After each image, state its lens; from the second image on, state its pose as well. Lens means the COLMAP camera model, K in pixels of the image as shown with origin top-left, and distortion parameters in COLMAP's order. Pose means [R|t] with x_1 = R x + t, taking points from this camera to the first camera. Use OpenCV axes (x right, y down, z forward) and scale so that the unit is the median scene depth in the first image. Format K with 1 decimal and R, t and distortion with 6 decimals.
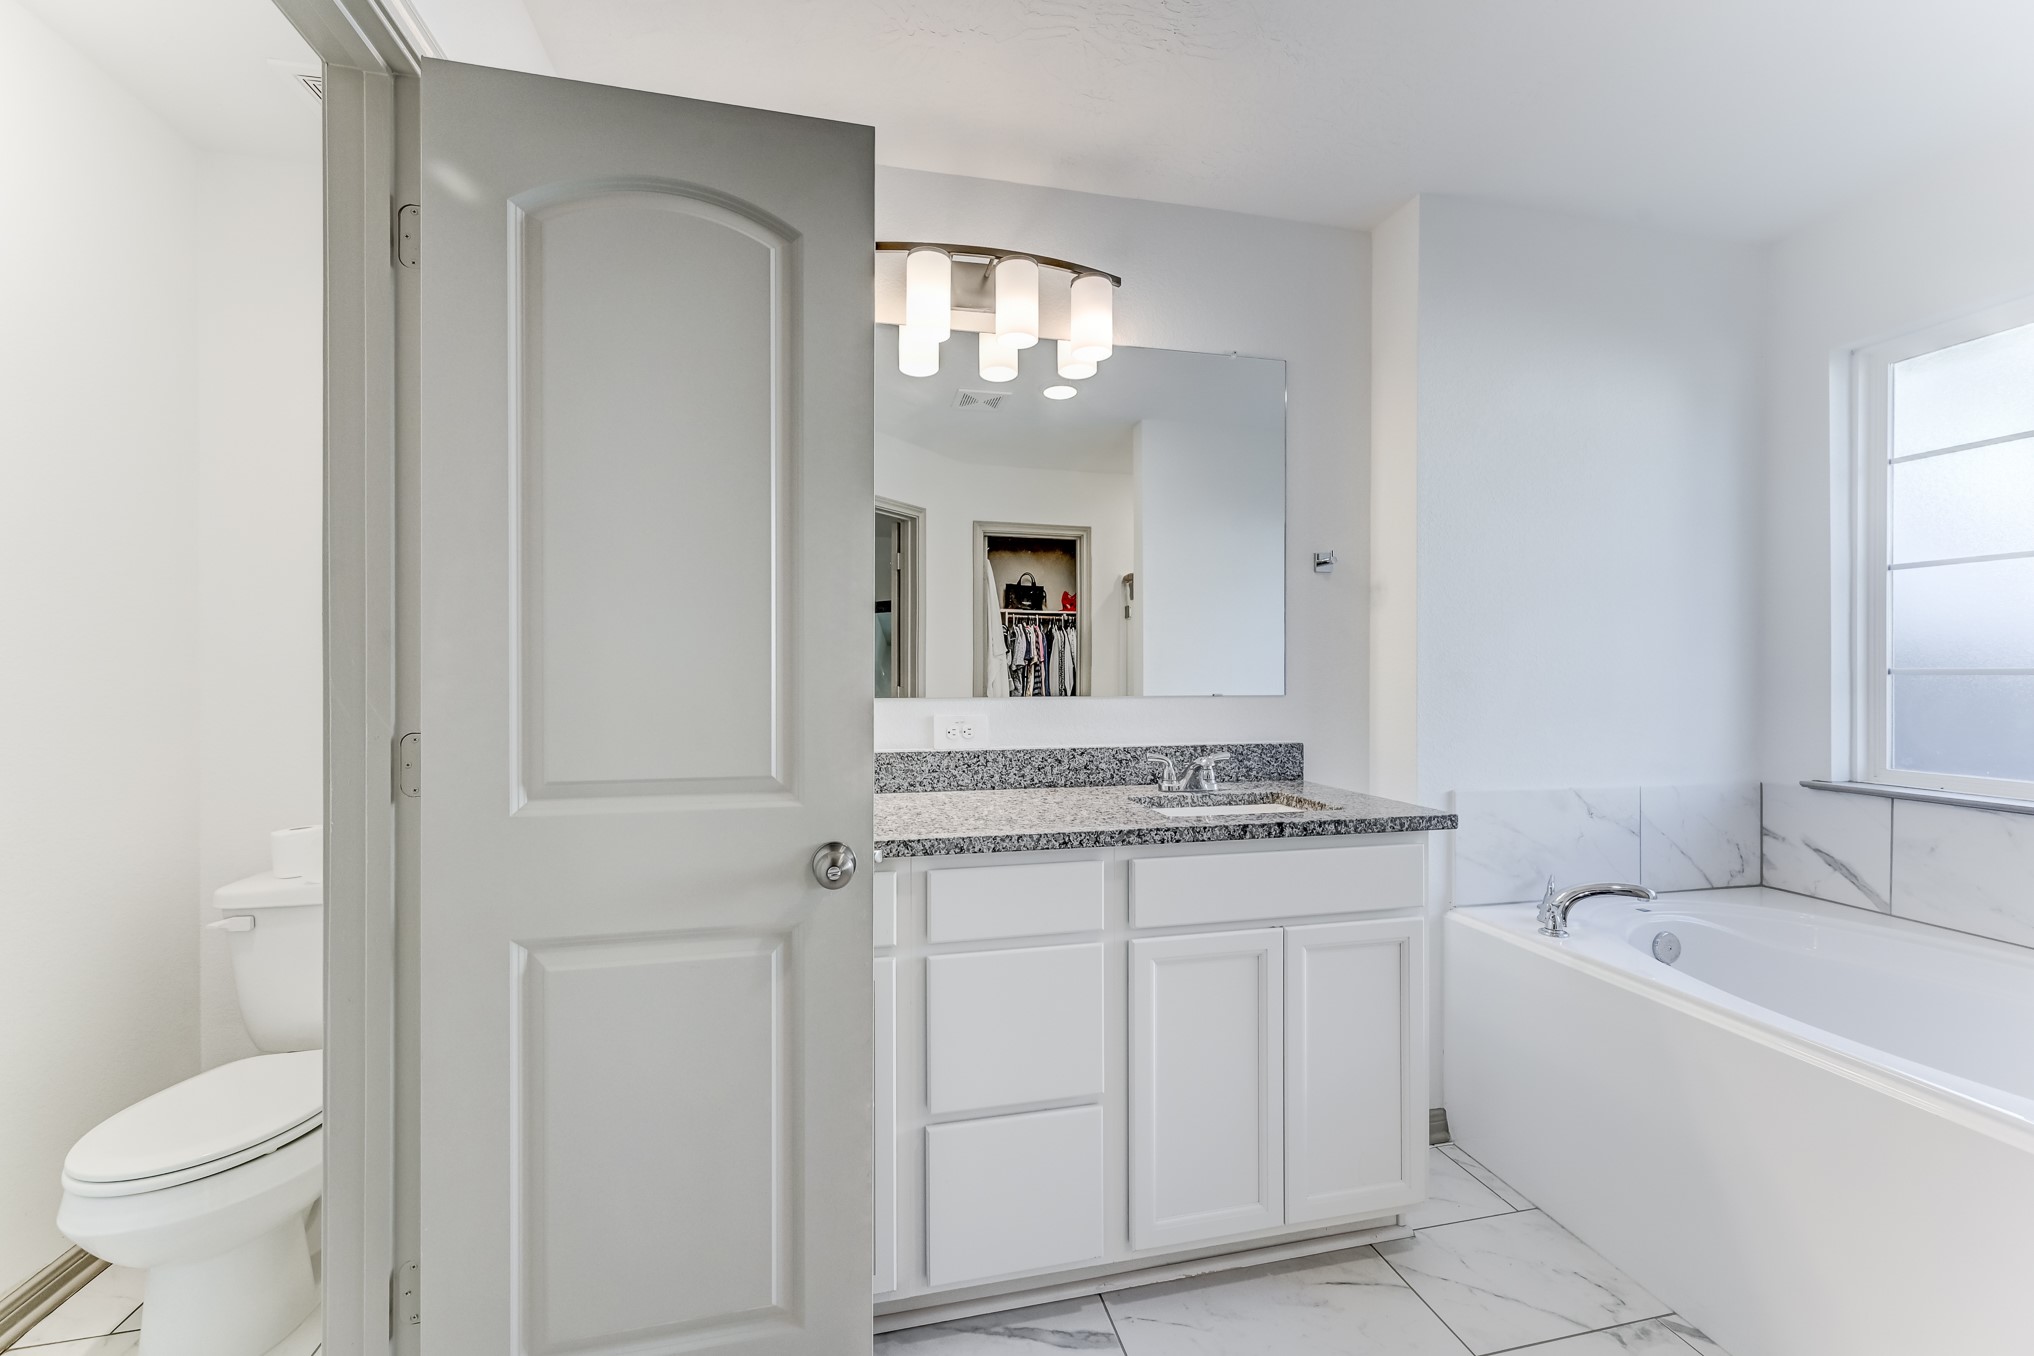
lens RADIAL K [[786.9, 0, 1020.0], [0, 786.9, 676.7], [0, 0, 1]] dist [0.005696, 0.000952]
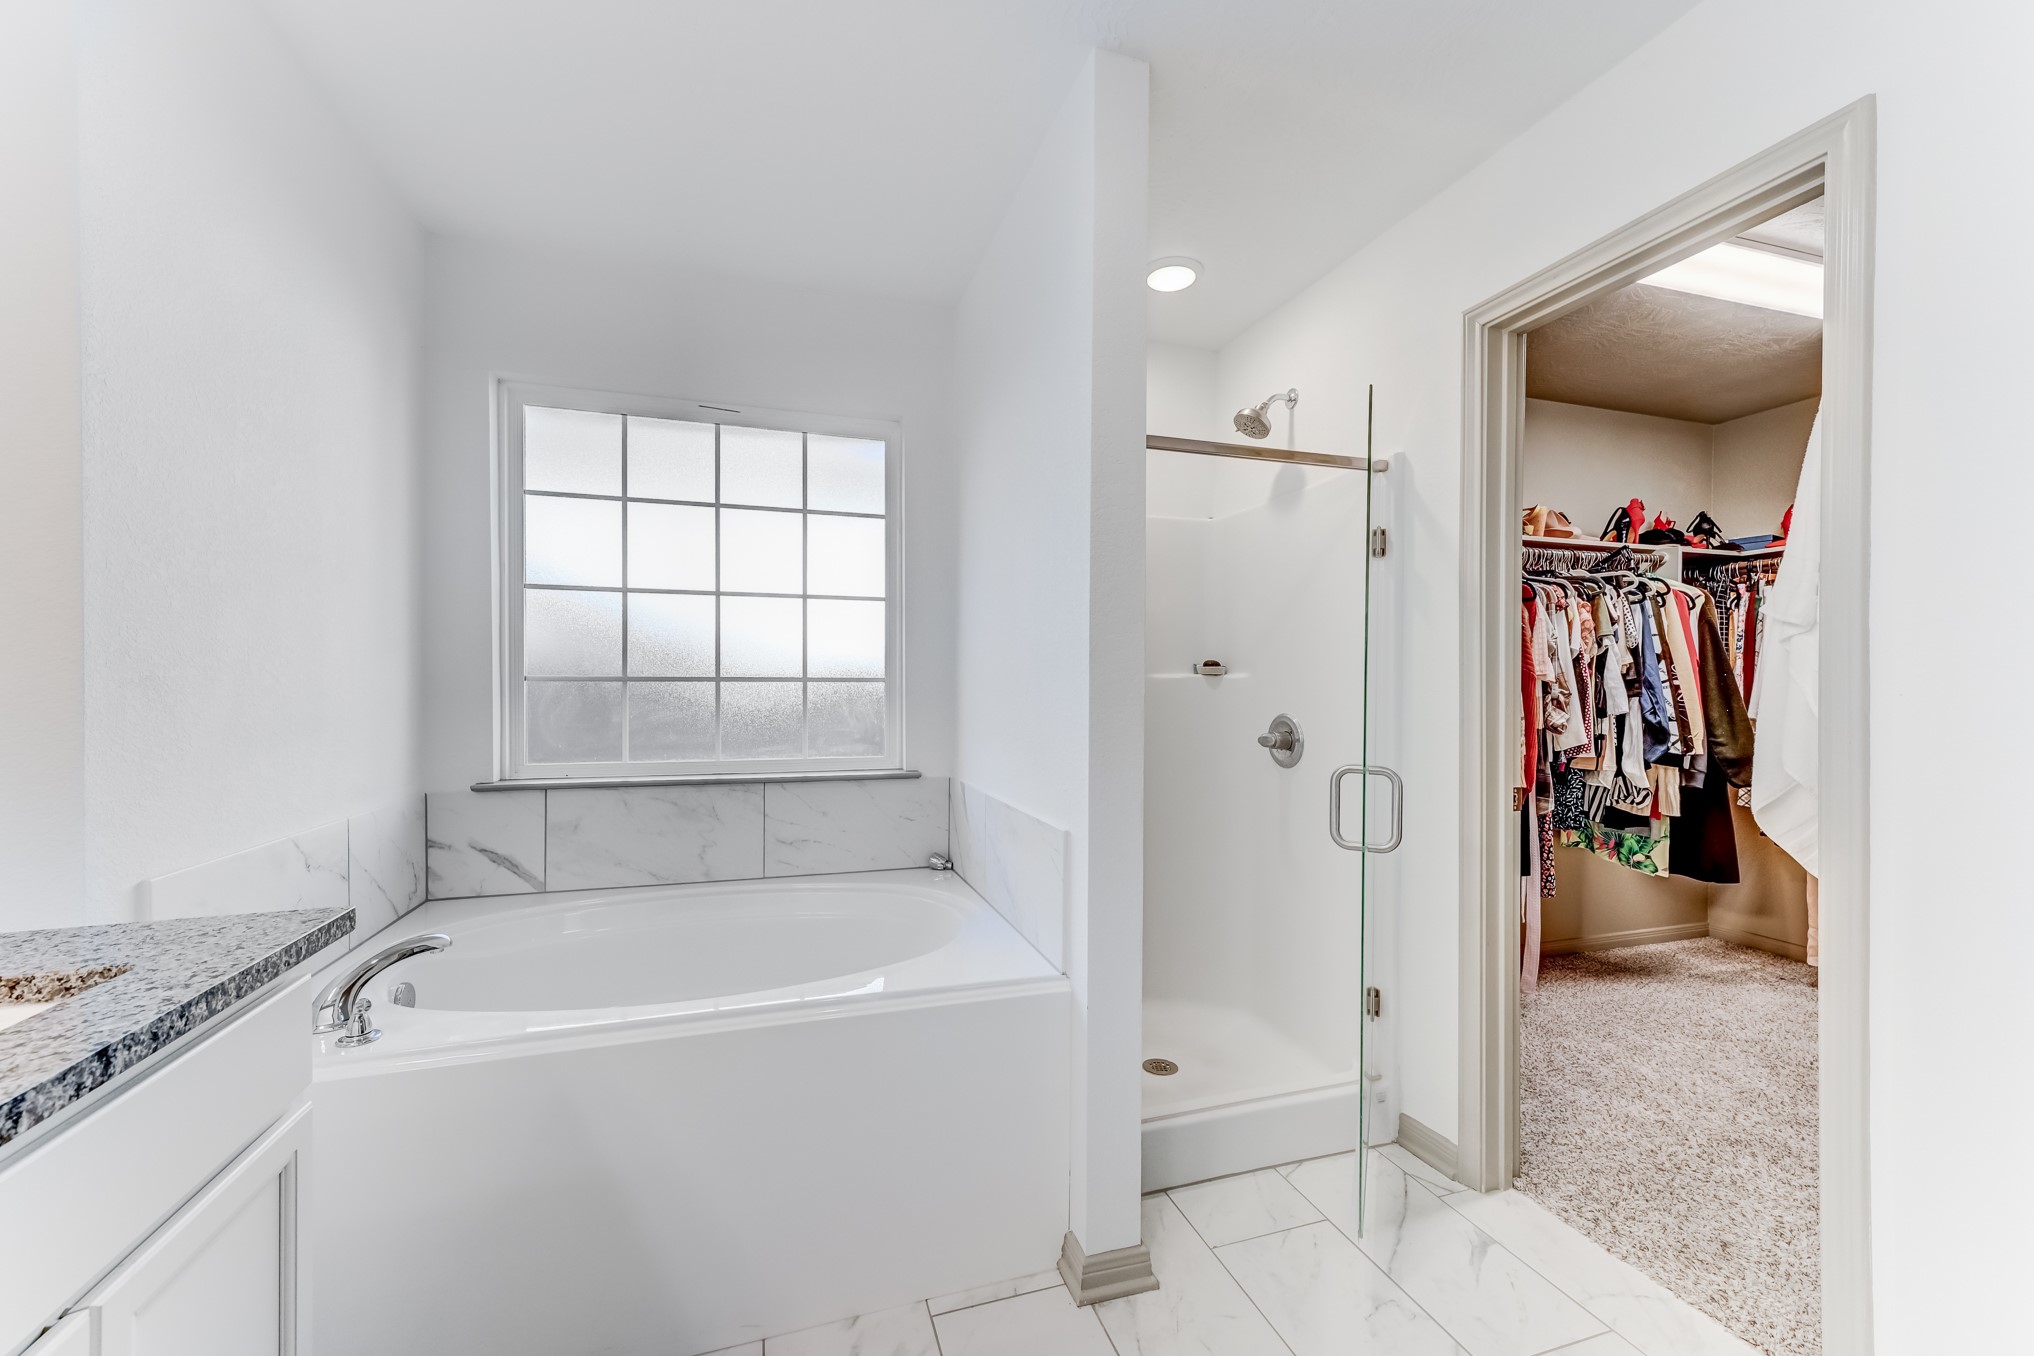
lens RADIAL K [[786.9, 0, 1023.6], [0, 786.9, 683.1], [0, 0, 1]] dist [0.005696, 0.000952]
pose [[-0.096538, -0.002818, 0.995325, -0.088845], [-0.001781, 0.999995, 0.002658, -0.003444], [-0.995328, -0.001516, -0.096542, 0.405091]]
